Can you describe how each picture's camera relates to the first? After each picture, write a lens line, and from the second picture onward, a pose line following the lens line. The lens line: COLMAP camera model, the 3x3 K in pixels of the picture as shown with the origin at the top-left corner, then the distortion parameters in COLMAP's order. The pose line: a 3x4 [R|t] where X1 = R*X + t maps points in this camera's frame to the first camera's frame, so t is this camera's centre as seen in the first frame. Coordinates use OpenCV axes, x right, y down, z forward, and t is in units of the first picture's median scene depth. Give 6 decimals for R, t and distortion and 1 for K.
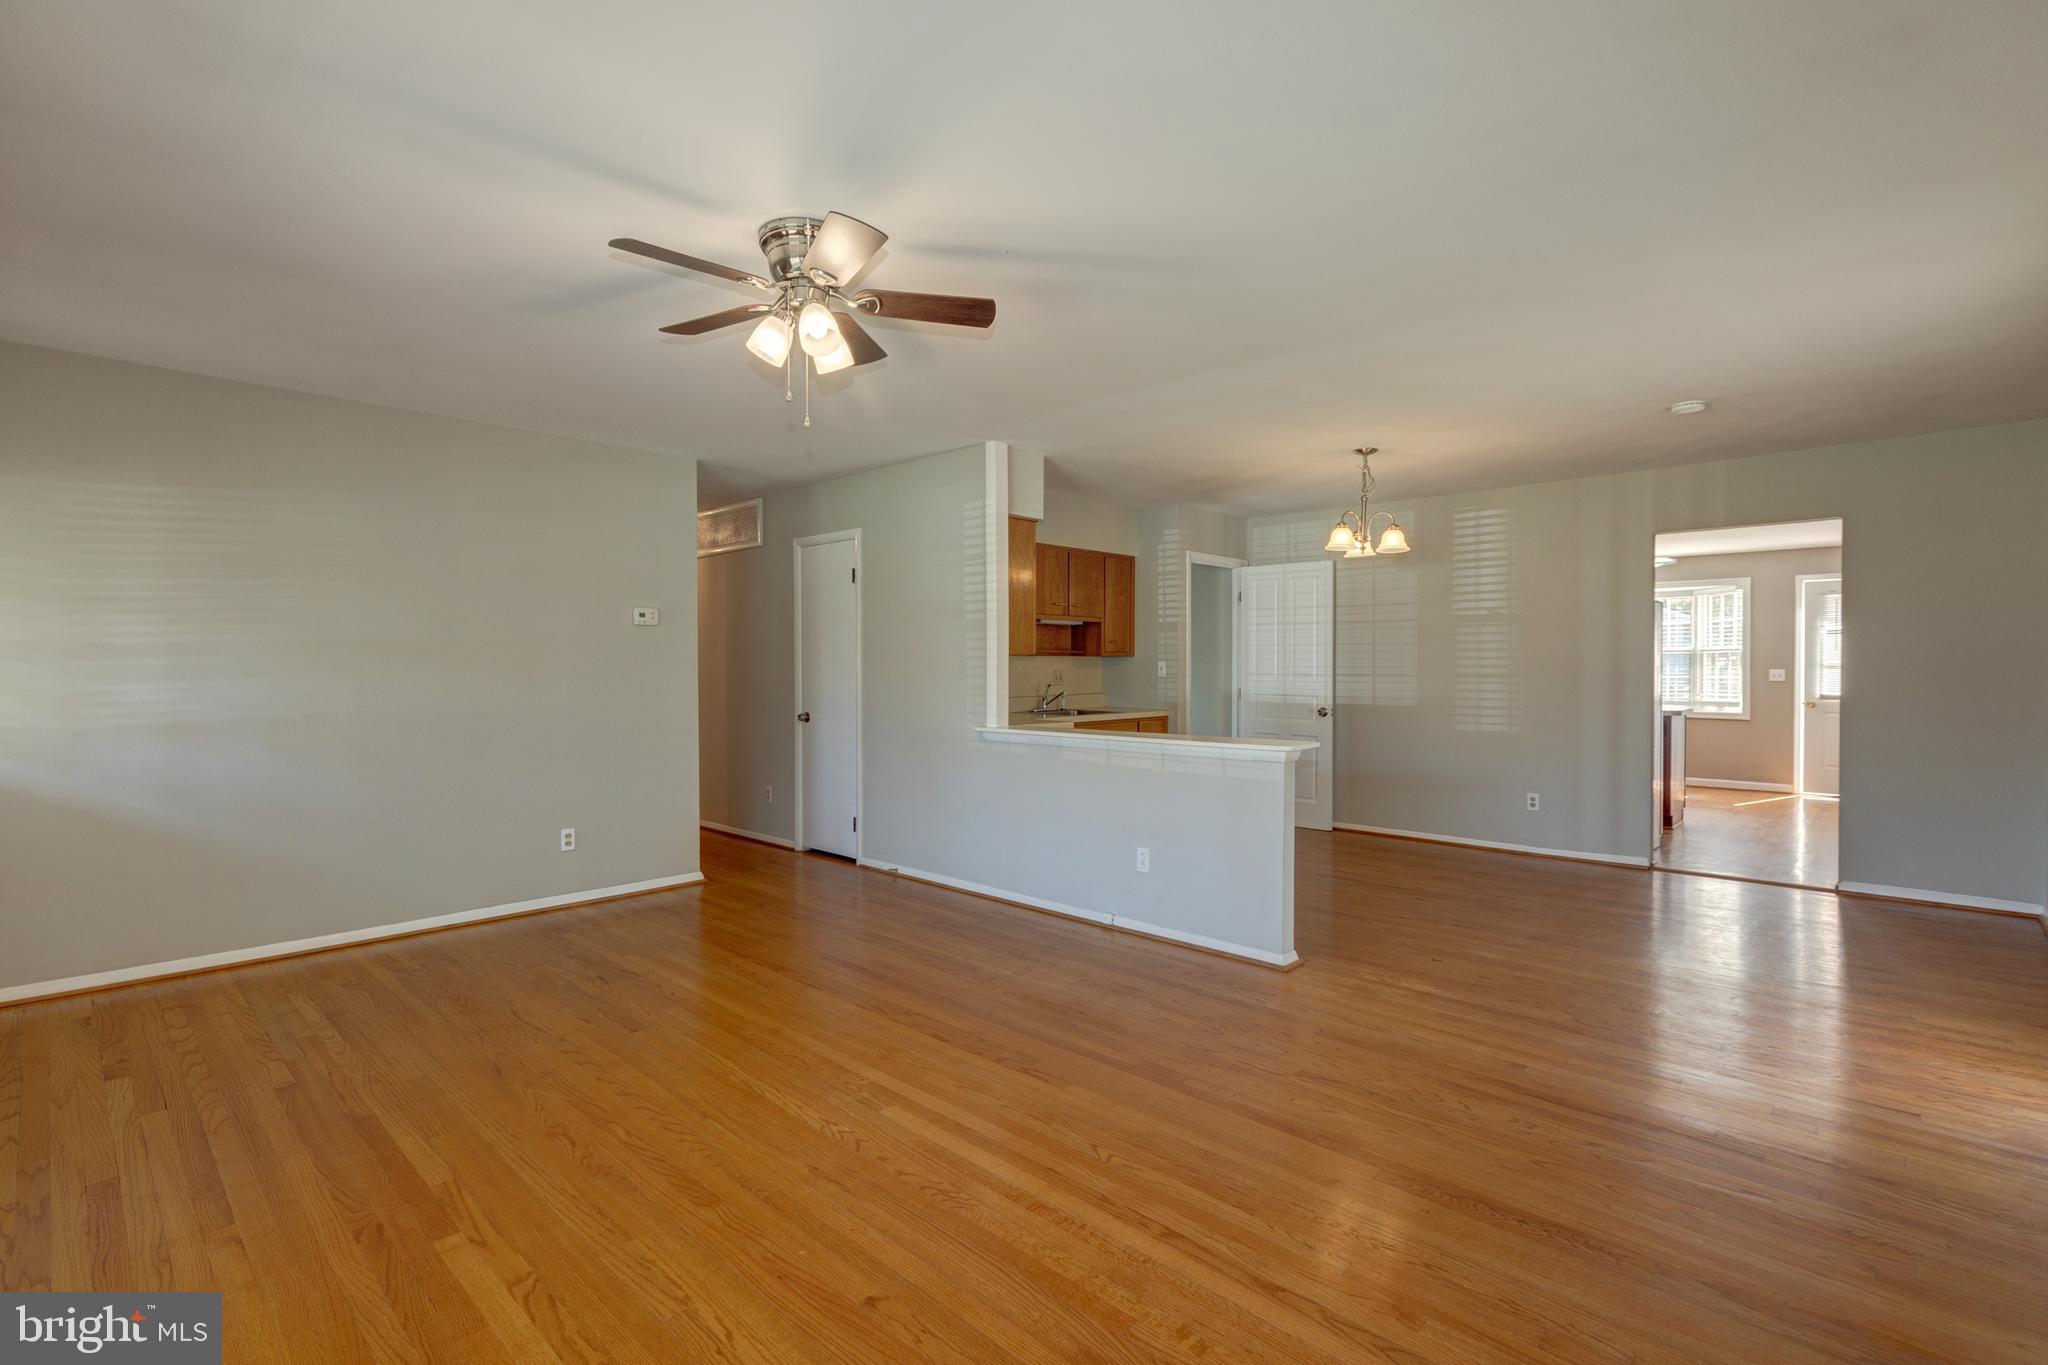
lens RADIAL K [[926.9, 0, 1009.9], [0, 926.9, 661.2], [0, 0, 1]] dist [0.003719, 0.000470]
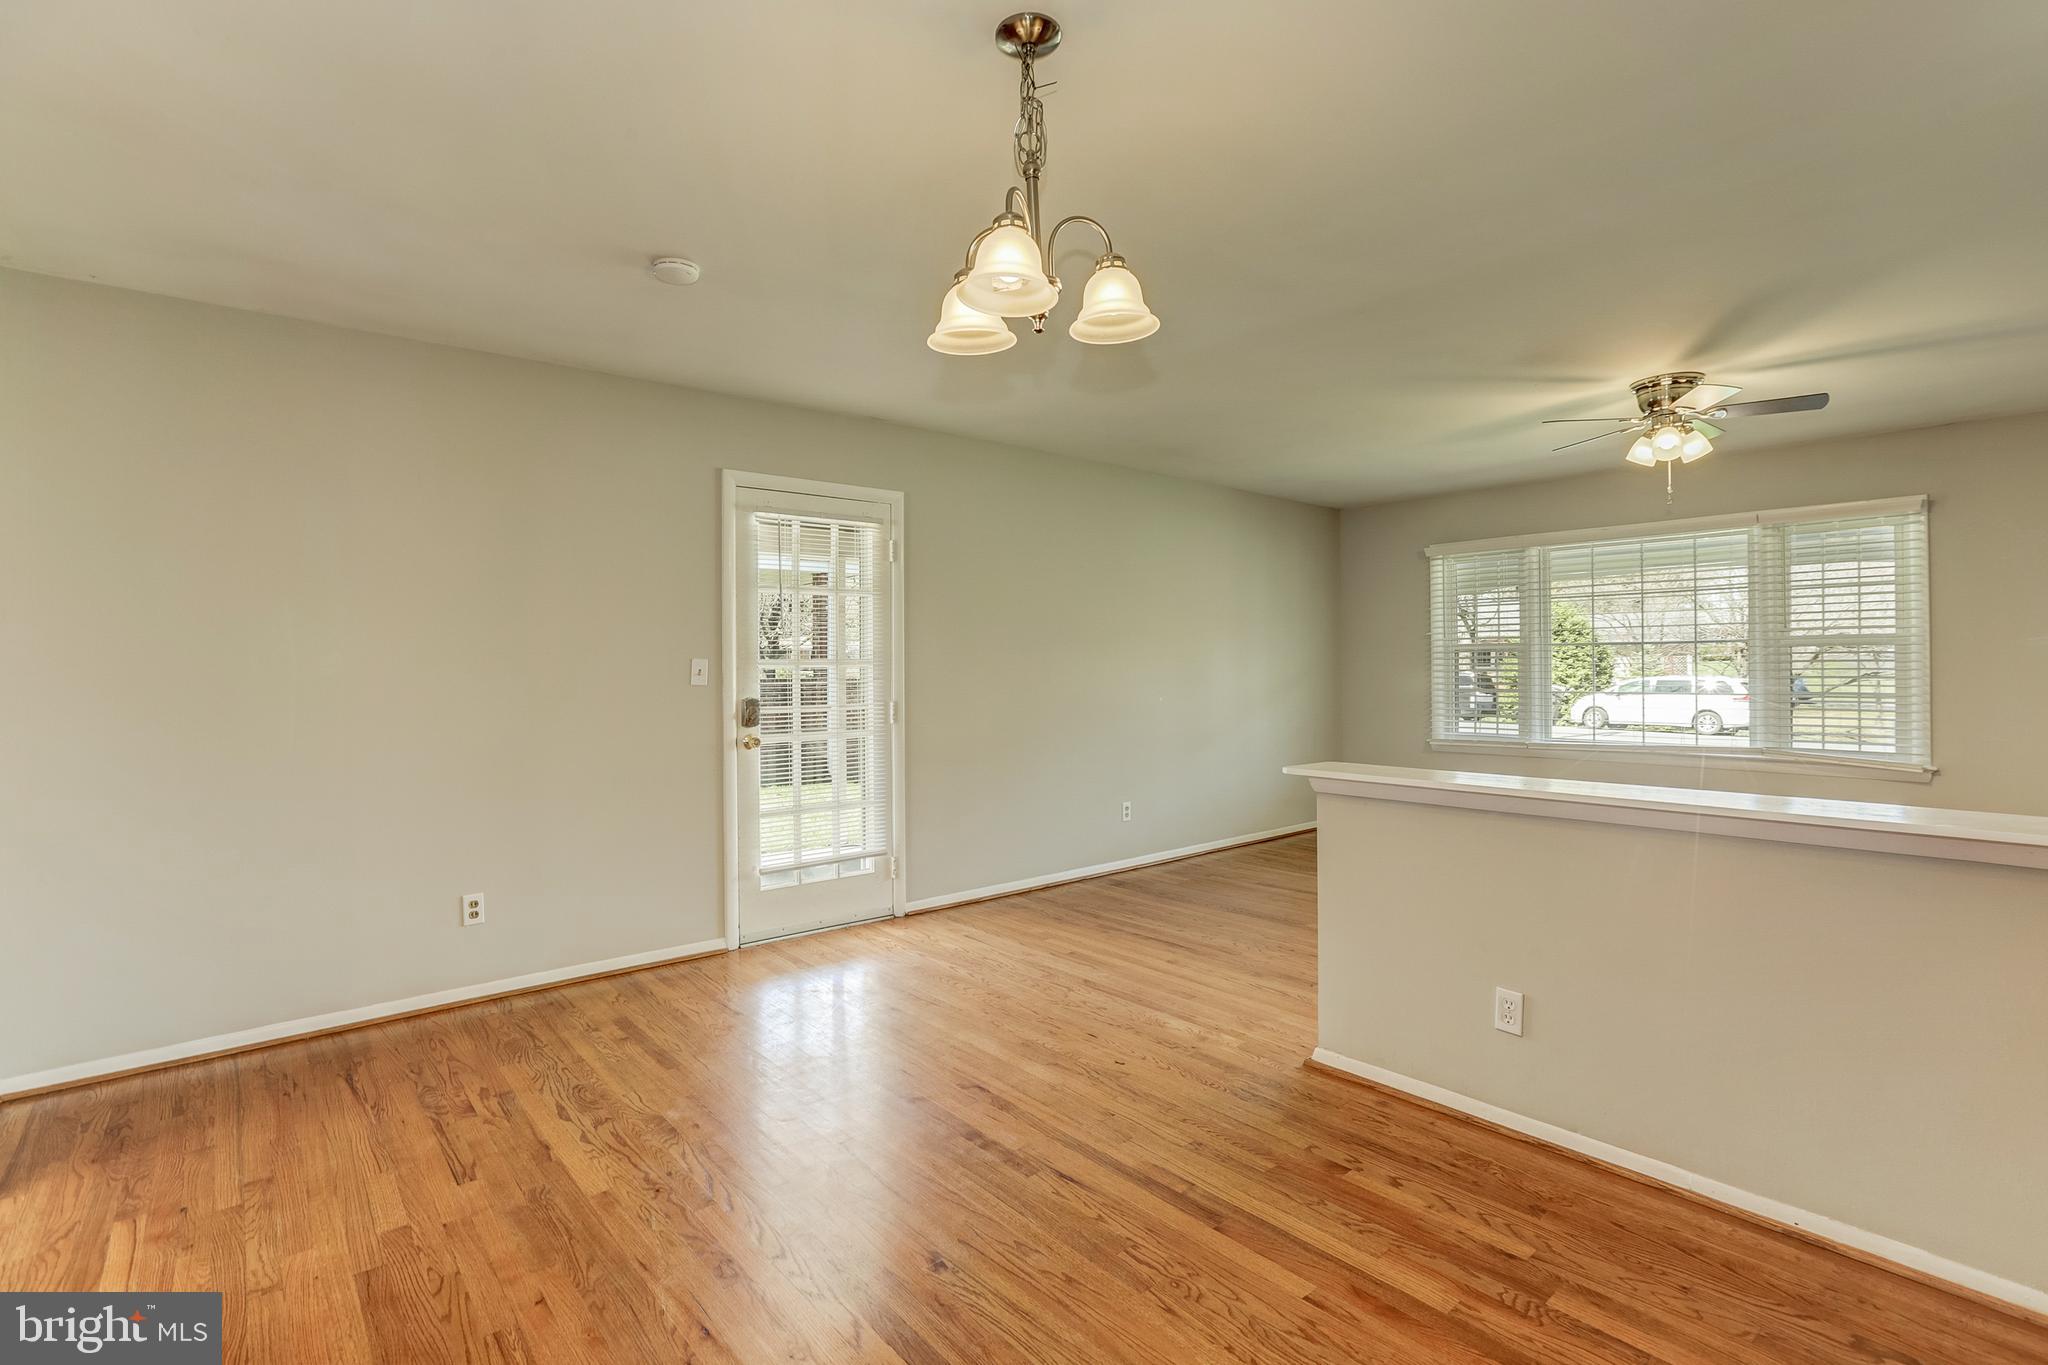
lens RADIAL K [[970.6, 0, 1023.6], [0, 970.6, 656.5], [0, 0, 1]] dist [0.000104, 0.000208]
pose [[-0.995573, 0.008910, 0.093572, 0.523728], [0.007915, 0.999908, -0.010991, 0.006595], [-0.093662, -0.010201, -0.995552, 2.030741]]
